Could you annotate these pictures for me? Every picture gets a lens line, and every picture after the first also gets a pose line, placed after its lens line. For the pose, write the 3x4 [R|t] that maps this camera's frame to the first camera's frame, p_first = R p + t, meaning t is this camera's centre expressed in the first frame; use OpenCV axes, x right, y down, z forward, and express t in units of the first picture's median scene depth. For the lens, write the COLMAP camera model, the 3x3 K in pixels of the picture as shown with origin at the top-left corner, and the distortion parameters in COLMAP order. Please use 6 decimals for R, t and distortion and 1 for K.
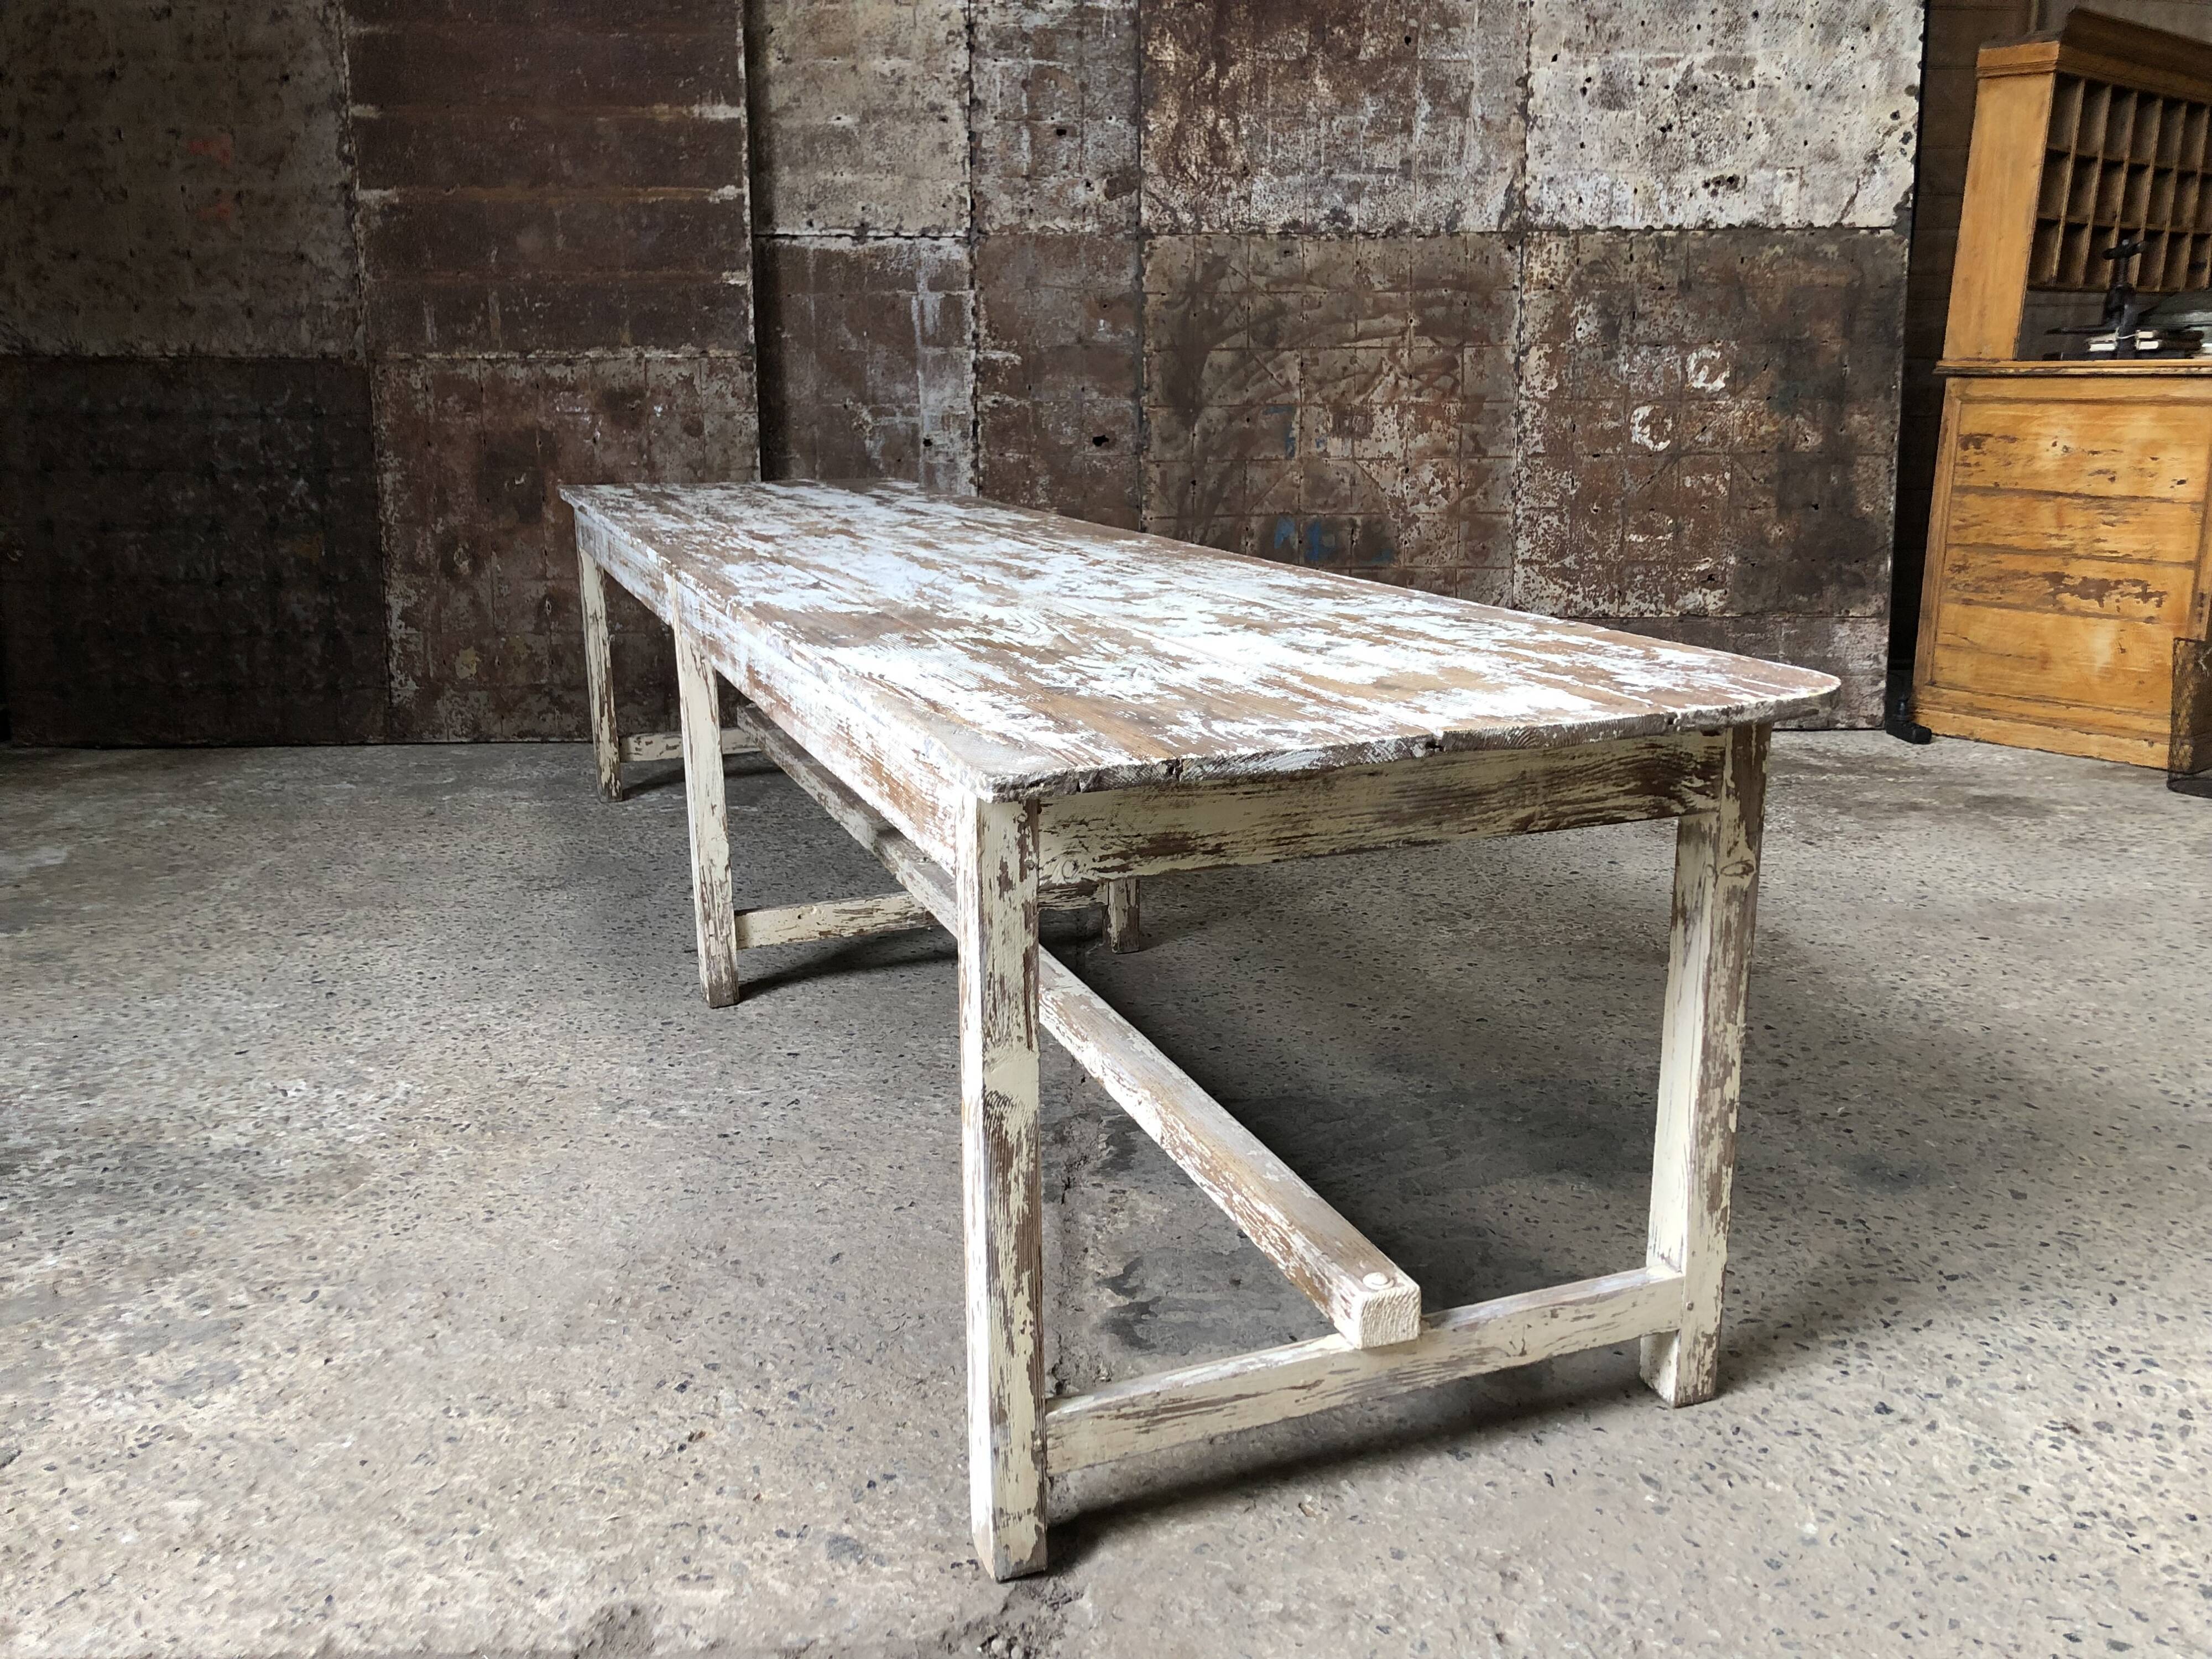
lens RADIAL K [[1844.5, 0, 1101.3], [0, 1844.5, 797.0], [0, 0, 1]] dist [0.025319, -0.026711]
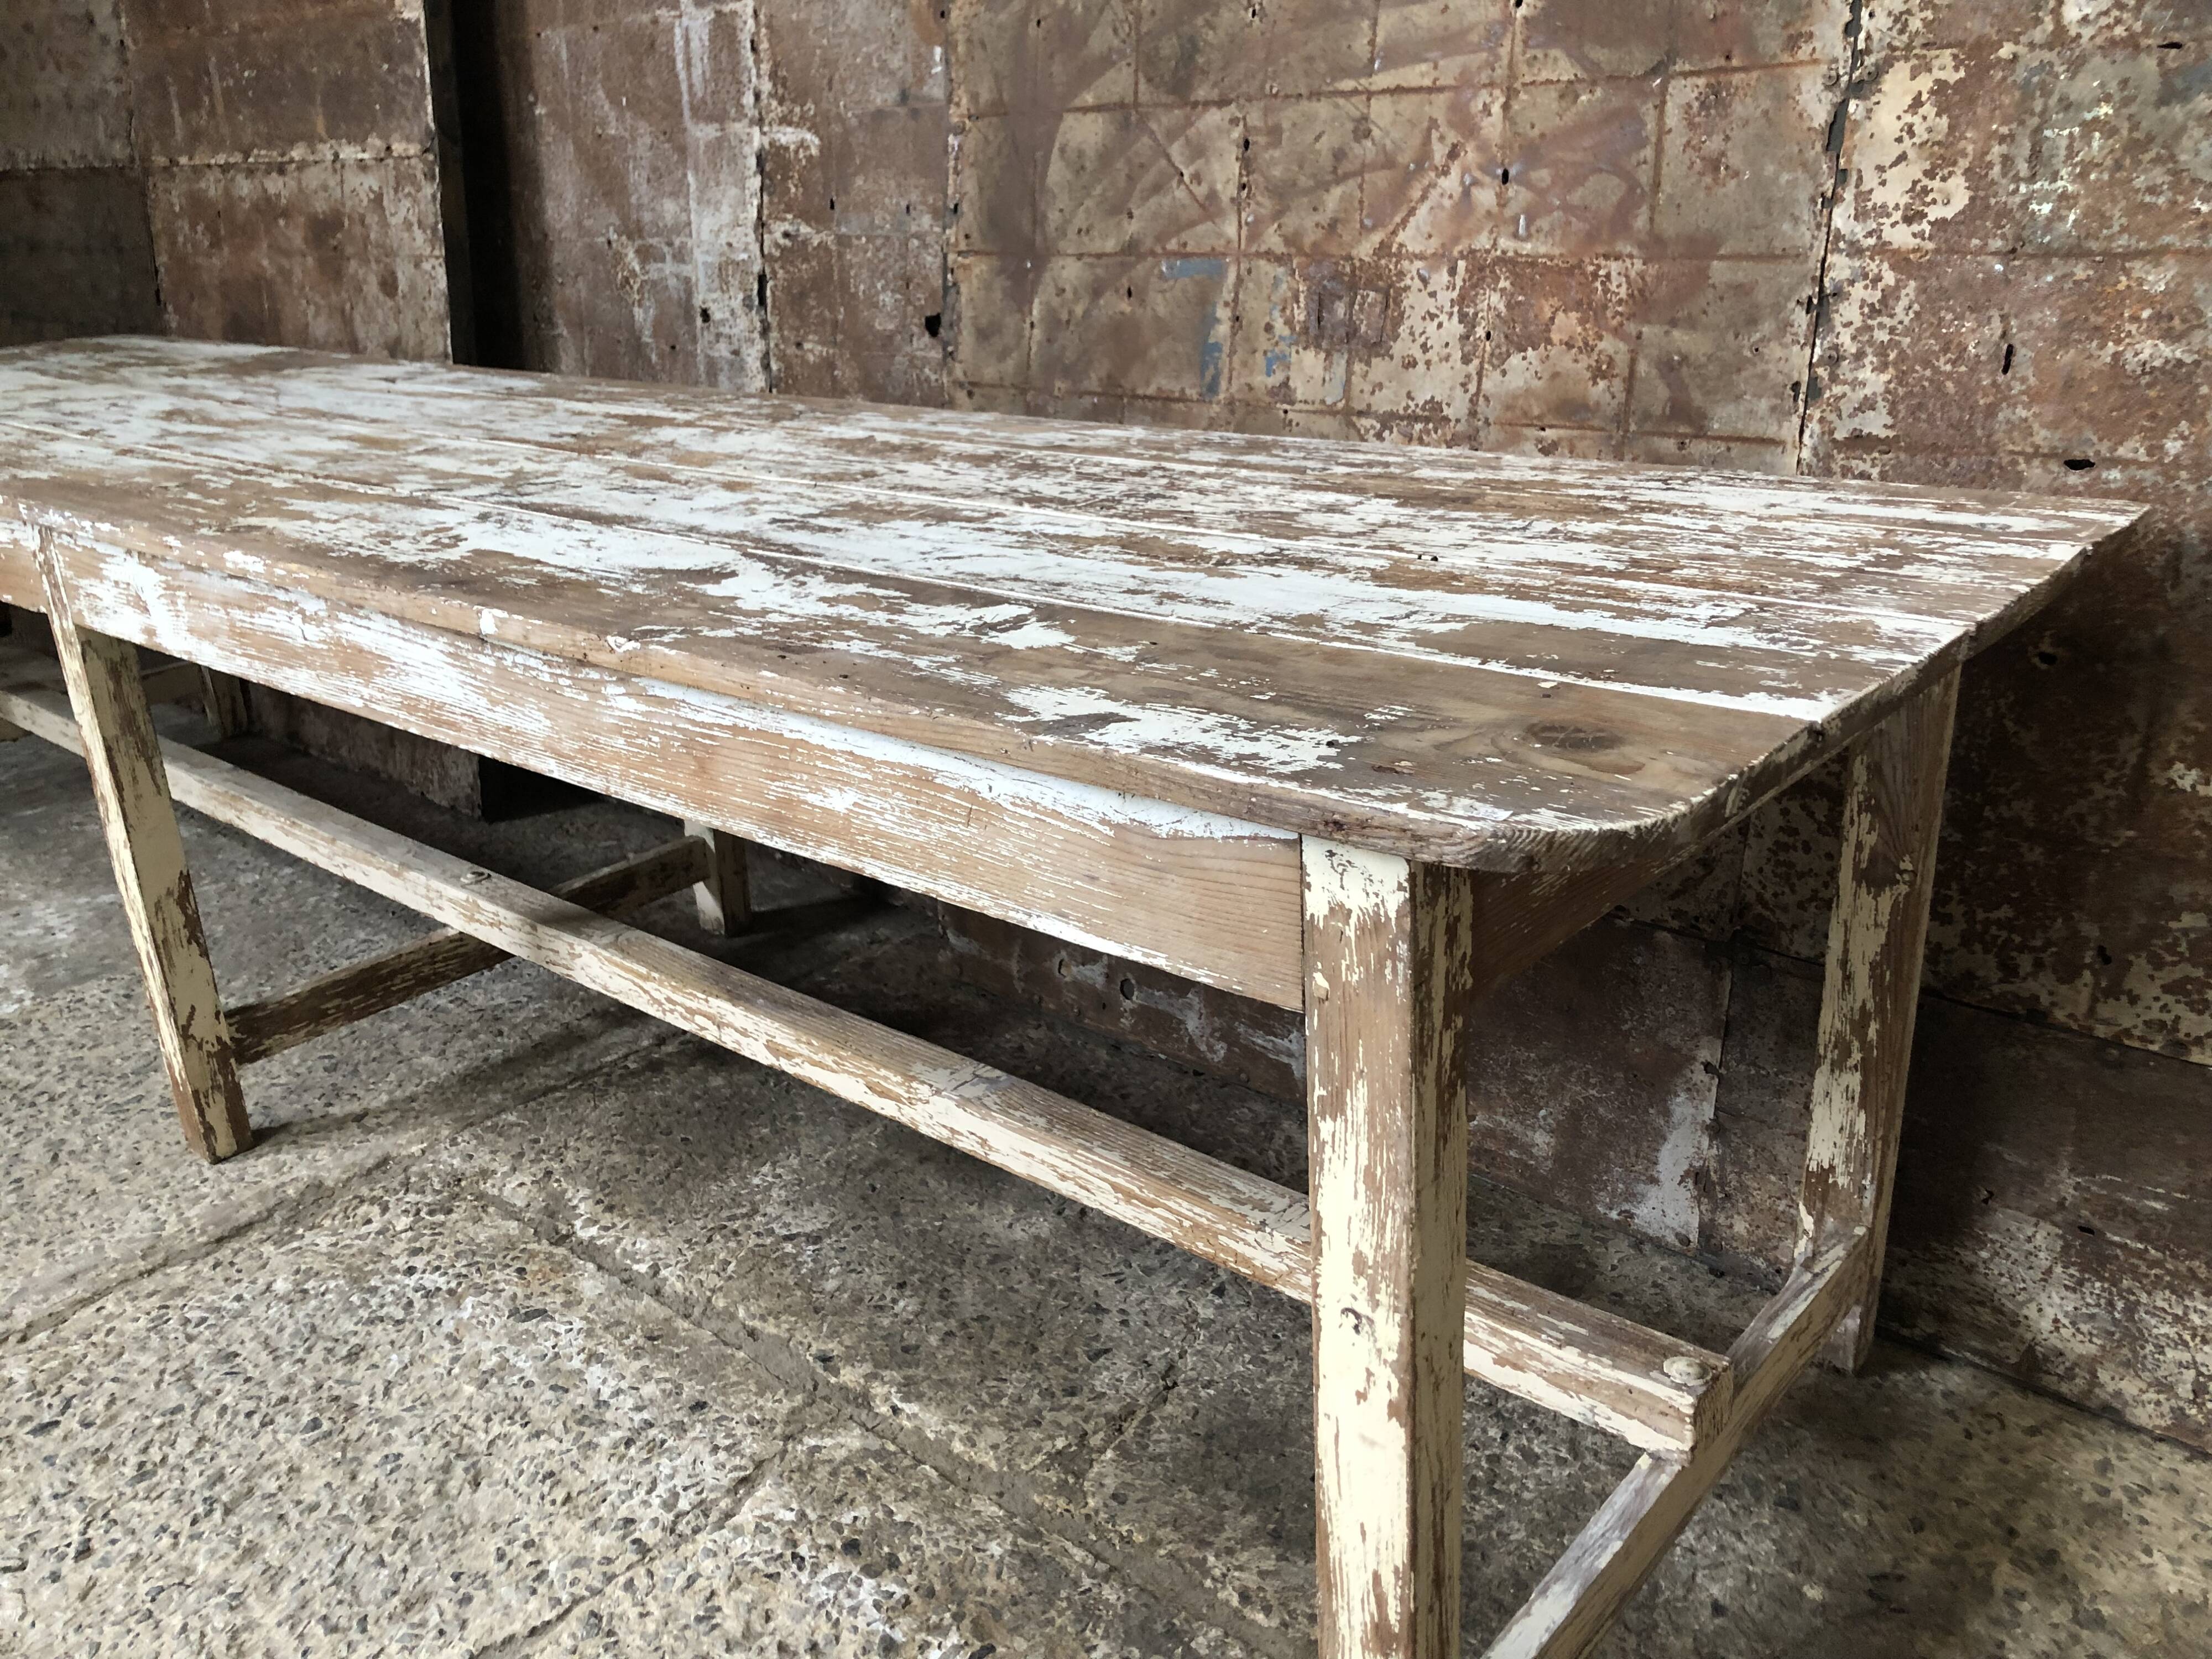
lens RADIAL K [[1844.5, 0, 1092.1], [0, 1844.5, 774.1], [0, 0, 1]] dist [0.025319, -0.026711]
pose [[0.736933, 0.197789, -0.646381, 0.352463], [-0.119630, 0.979301, 0.163272, -0.169162], [0.665296, -0.042994, 0.745341, 0.704882]]
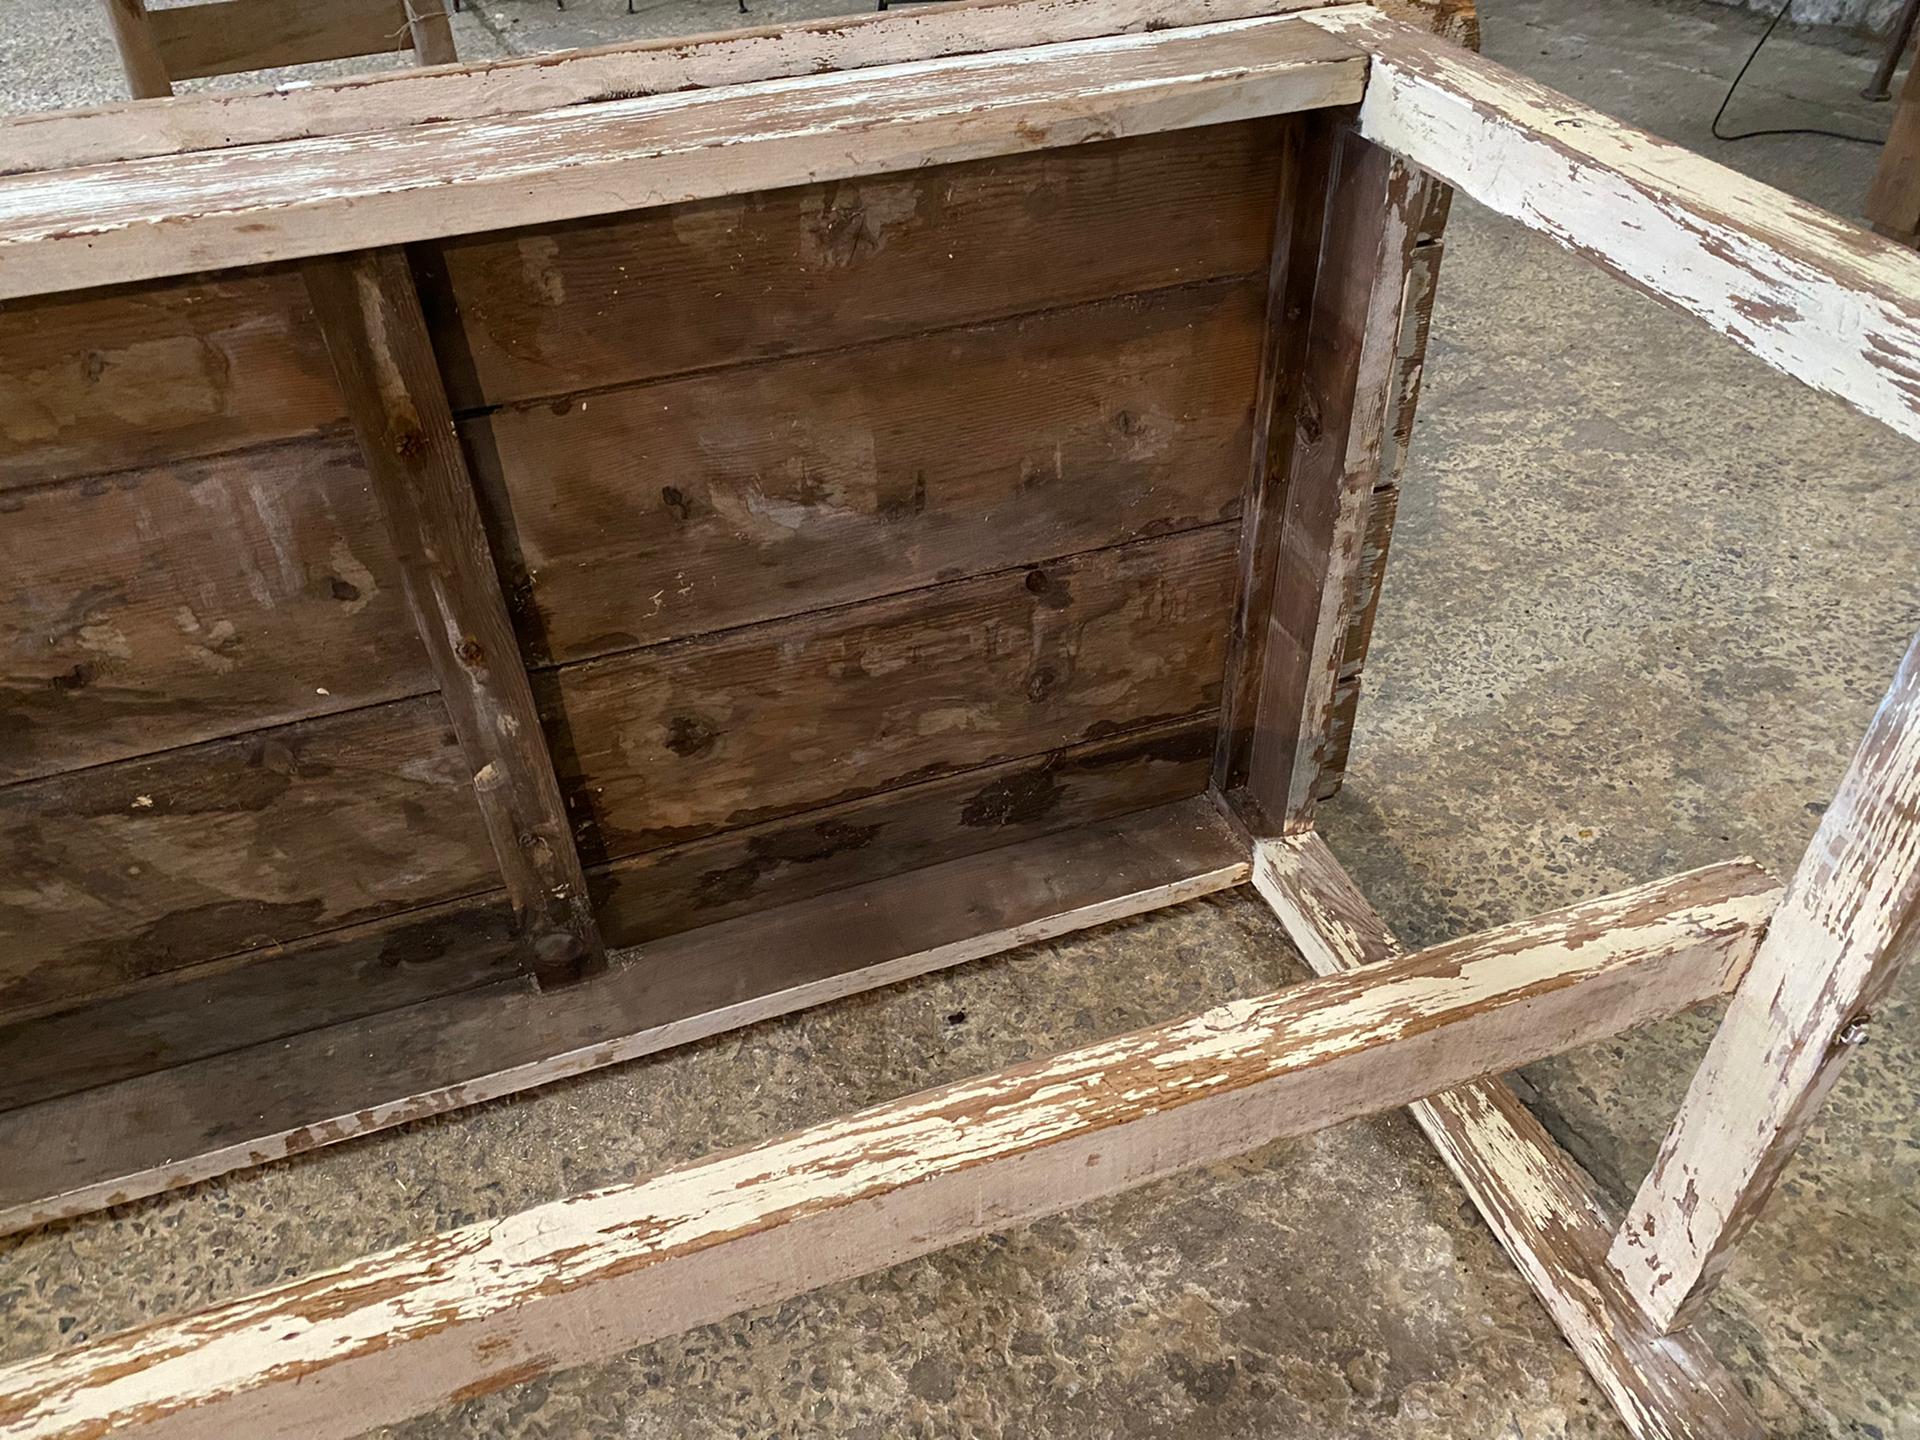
lens RADIAL K [[1480.5, 0, 926.7], [0, 1480.5, 720.5], [0, 0, 1]] dist [0.012640, -0.022605]
pose [[0.951101, -0.236583, 0.198583, 0.142617], [0.282056, 0.403166, -0.870575, 0.065939], [0.125901, 0.884017, 0.450181, 0.835721]]
